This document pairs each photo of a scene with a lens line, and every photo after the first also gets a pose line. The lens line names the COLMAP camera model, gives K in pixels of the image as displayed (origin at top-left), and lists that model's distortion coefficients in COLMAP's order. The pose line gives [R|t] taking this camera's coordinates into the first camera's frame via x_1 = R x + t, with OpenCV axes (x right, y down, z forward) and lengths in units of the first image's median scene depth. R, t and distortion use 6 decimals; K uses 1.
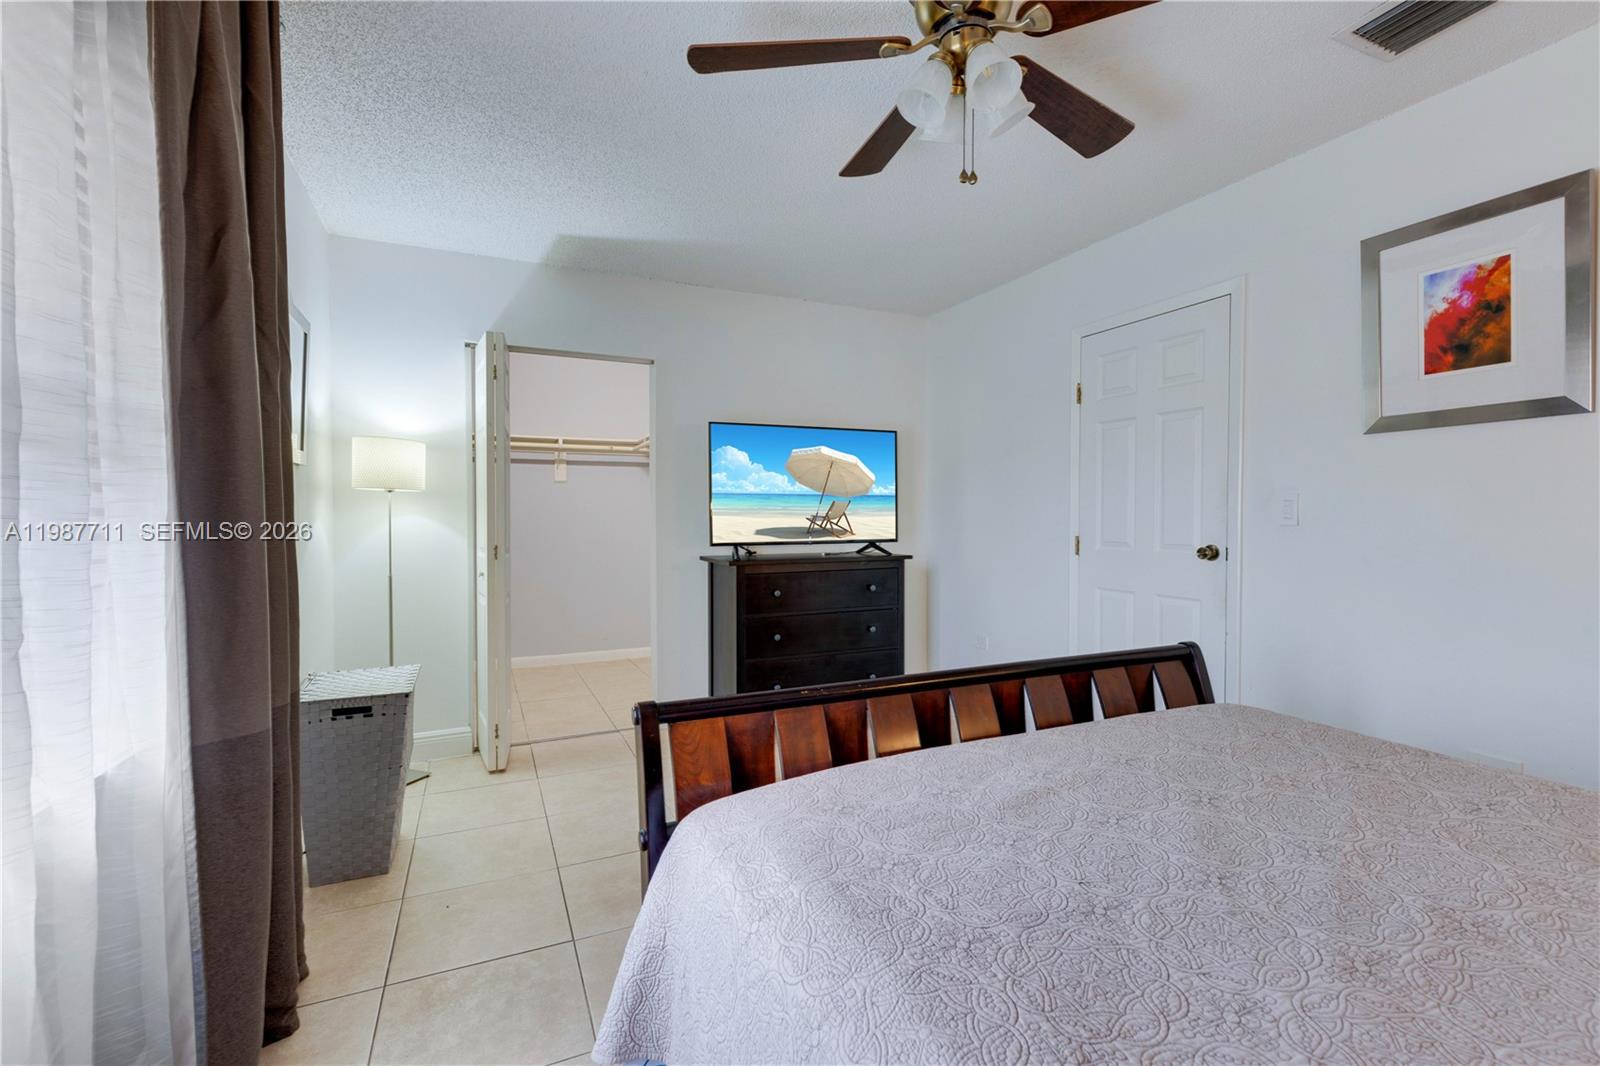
lens RADIAL K [[716.2, 0, 806.3], [0, 716.2, 530.1], [0, 0, 1]] dist [0.010290, -0.001206]
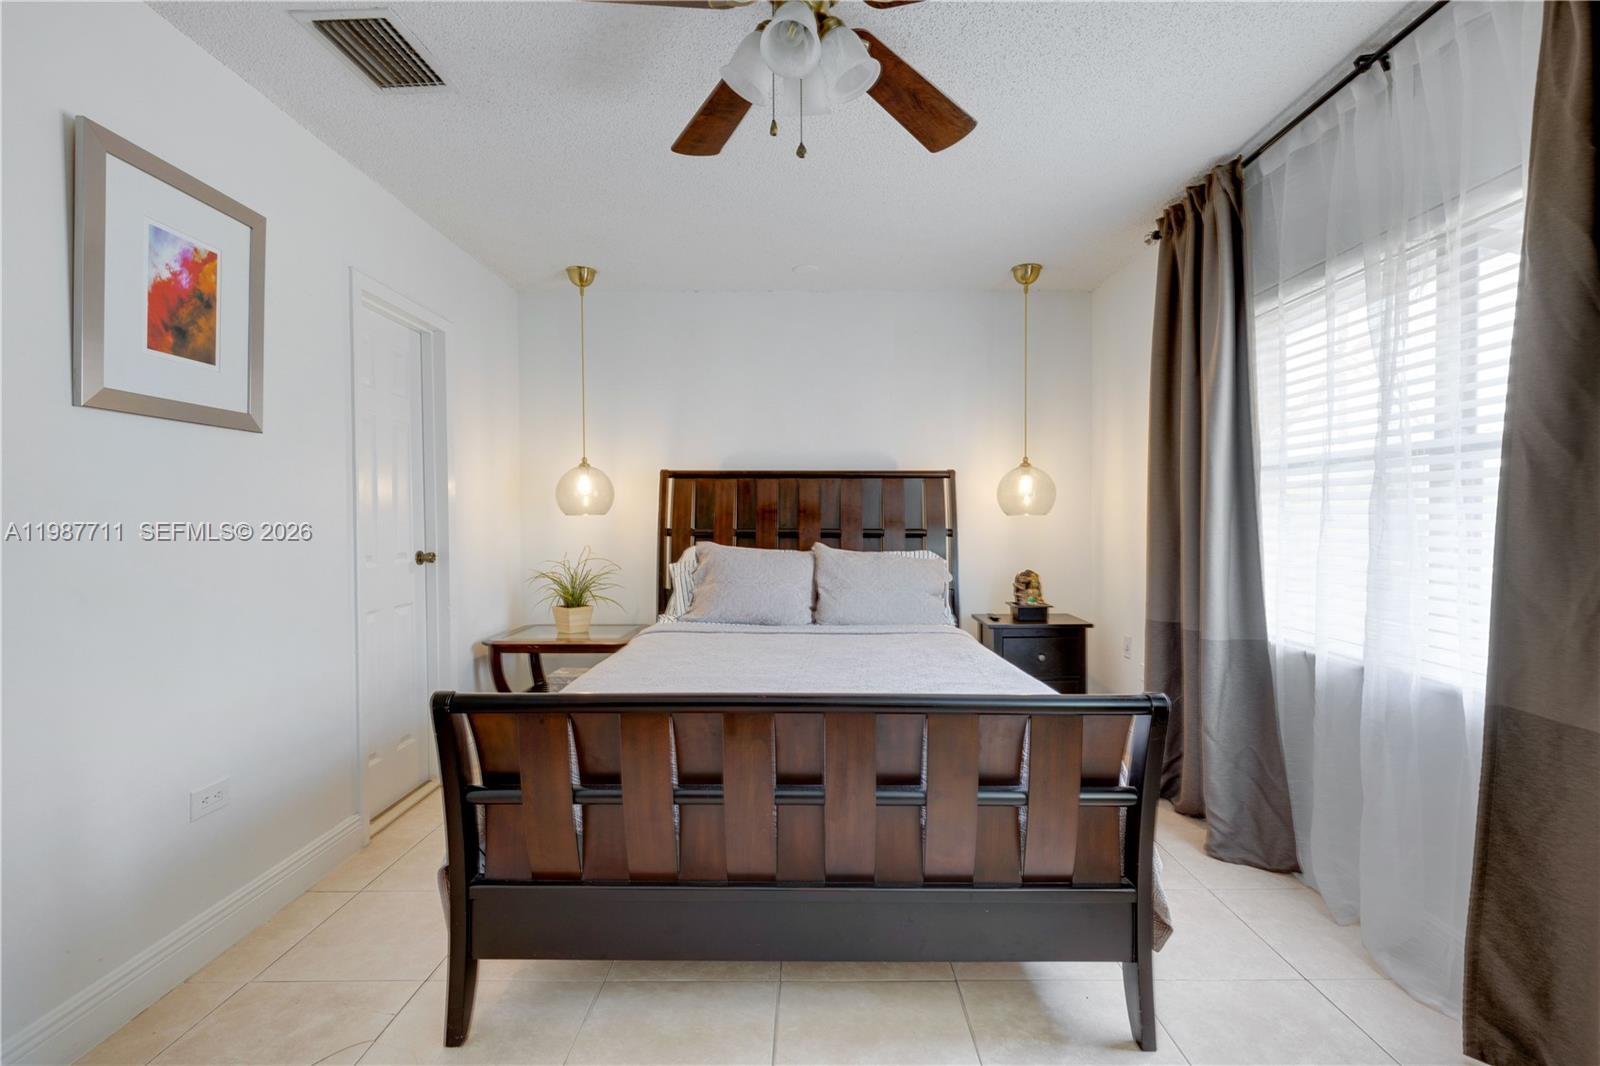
lens RADIAL K [[713.6, 0, 808.3], [0, 713.6, 531.1], [0, 0, 1]] dist [0.009323, -0.002834]
pose [[-0.906953, -0.003632, 0.421216, -0.135561], [0.013170, 0.999229, 0.036973, -0.036537], [-0.421026, 0.039080, -0.906206, 1.473807]]
